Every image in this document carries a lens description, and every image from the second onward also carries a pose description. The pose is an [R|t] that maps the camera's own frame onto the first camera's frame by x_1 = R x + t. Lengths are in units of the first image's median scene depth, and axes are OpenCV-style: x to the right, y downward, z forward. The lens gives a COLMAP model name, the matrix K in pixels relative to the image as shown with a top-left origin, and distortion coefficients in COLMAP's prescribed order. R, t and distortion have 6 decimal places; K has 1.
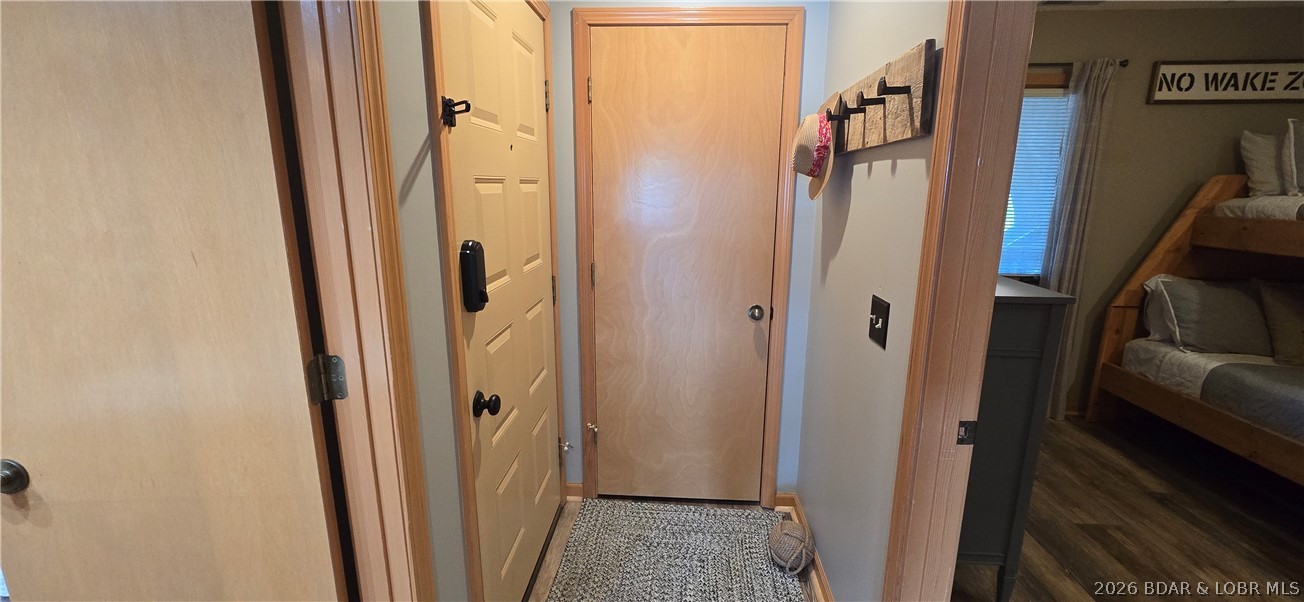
lens RADIAL K [[529.8, 0, 656.0], [0, 529.8, 306.4], [0, 0, 1]] dist [-0.002042, 0.000095]
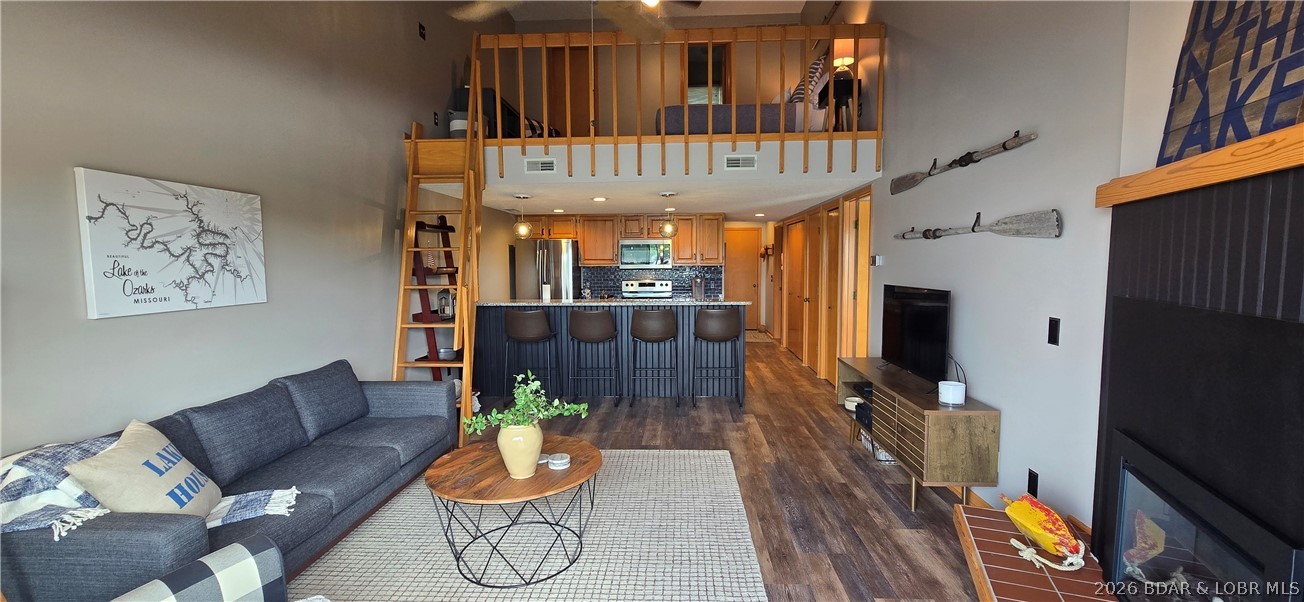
lens RADIAL K [[529.8, 0, 656.0], [0, 529.8, 306.4], [0, 0, 1]] dist [-0.002042, 0.000095]
pose [[0.999837, -0.015804, 0.008680, -0.976454], [0.016858, 0.990135, -0.139100, 1.108530], [-0.006396, 0.139224, 0.990240, -4.867654]]
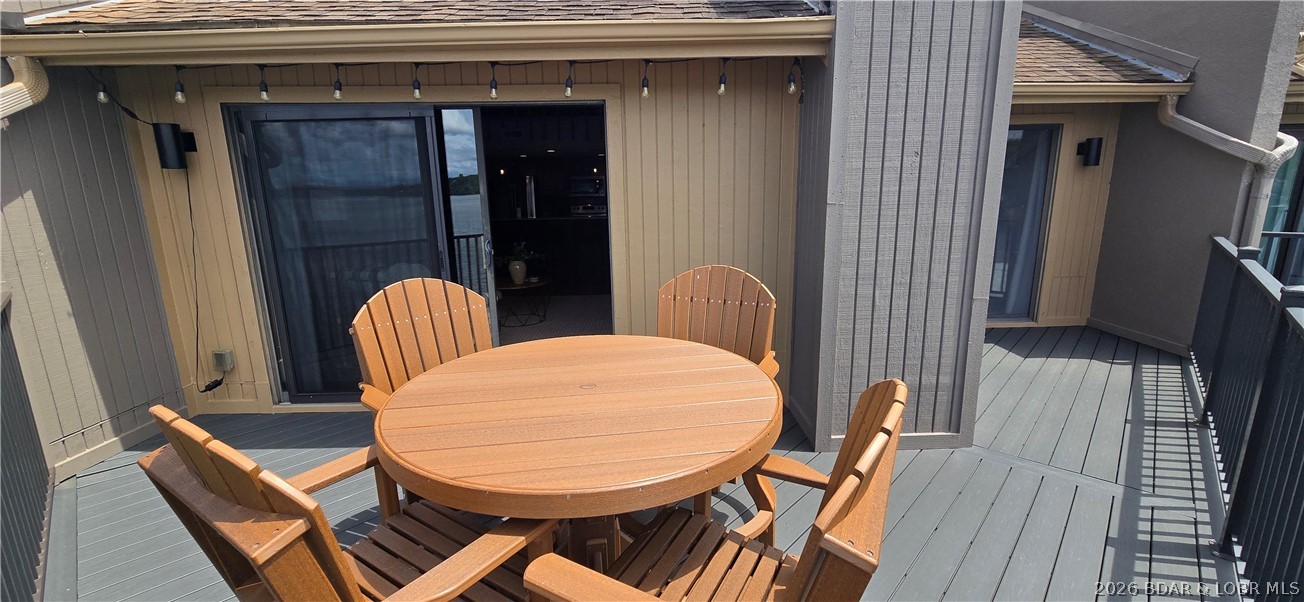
lens RADIAL K [[529.8, 0, 656.0], [0, 529.8, 306.4], [0, 0, 1]] dist [-0.002042, 0.000095]
pose [[0.996641, -0.040864, 0.070976, -0.718606], [0.041405, 0.999123, -0.006166, 1.528565], [-0.070662, 0.009084, 0.997459, -6.711966]]
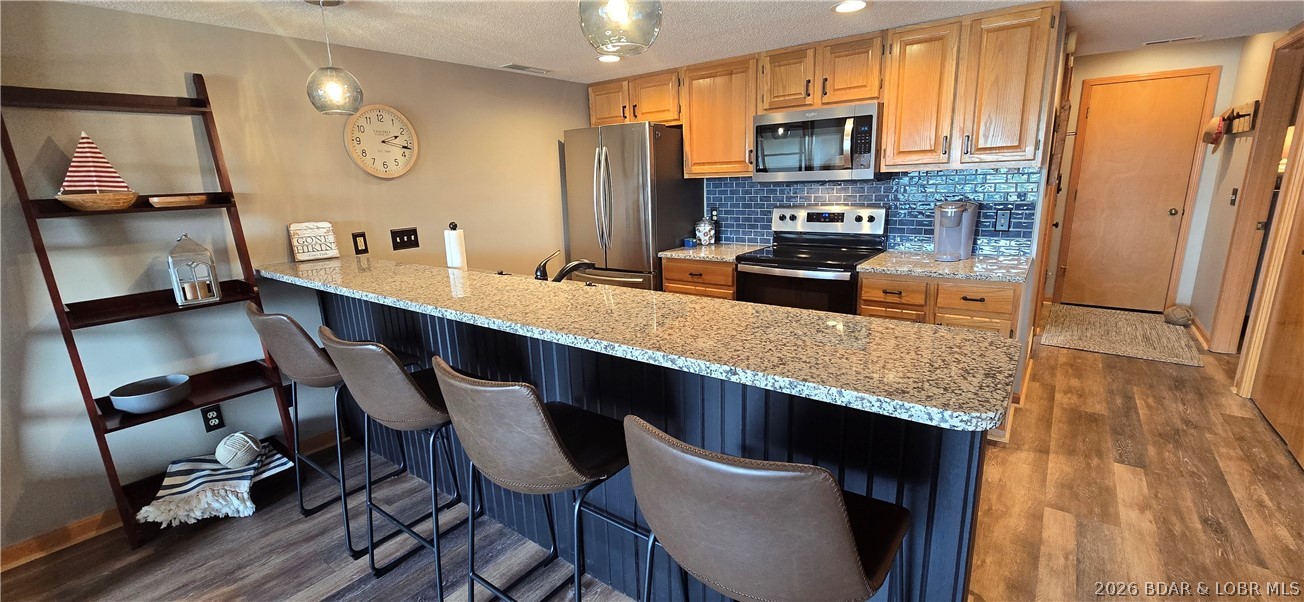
lens RADIAL K [[529.8, 0, 656.0], [0, 529.8, 306.4], [0, 0, 1]] dist [-0.002042, 0.000095]
pose [[0.827390, 0.095079, -0.553522, -0.395217], [-0.081681, 0.995458, 0.048895, 0.574987], [0.555657, 0.004757, 0.831398, -2.392975]]
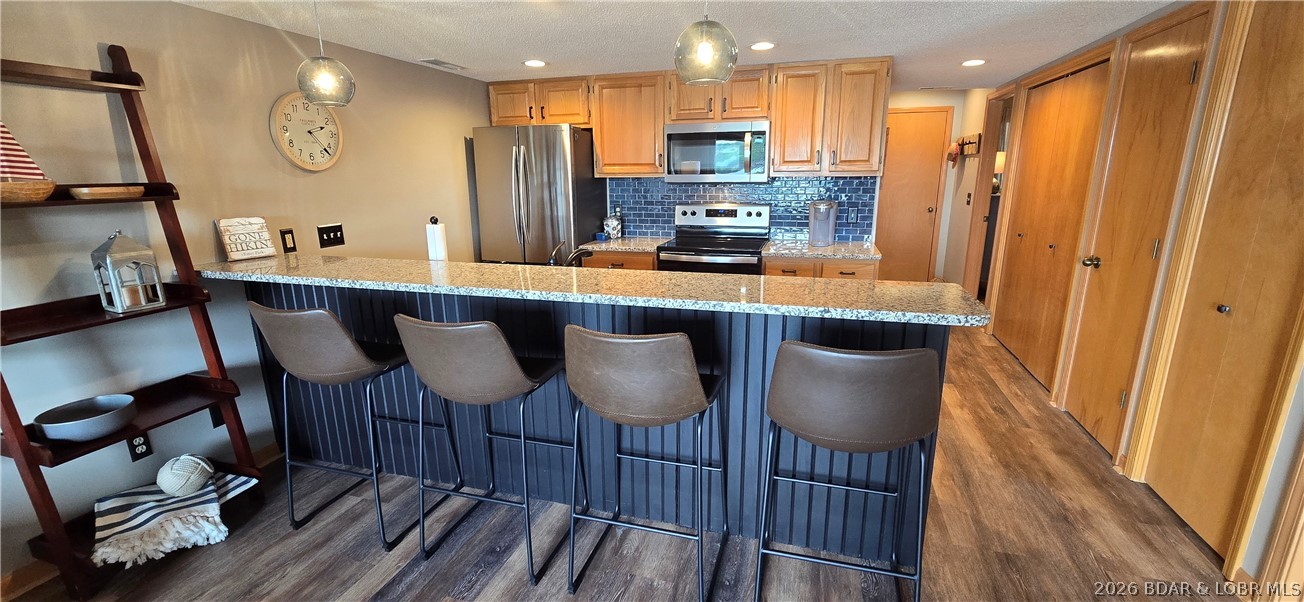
lens RADIAL K [[529.8, 0, 656.0], [0, 529.8, 306.4], [0, 0, 1]] dist [-0.002042, 0.000095]
pose [[0.970391, 0.040580, -0.238108, -0.708625], [-0.034266, 0.998944, 0.030599, 0.644181], [0.239098, -0.021534, 0.970757, -2.780750]]
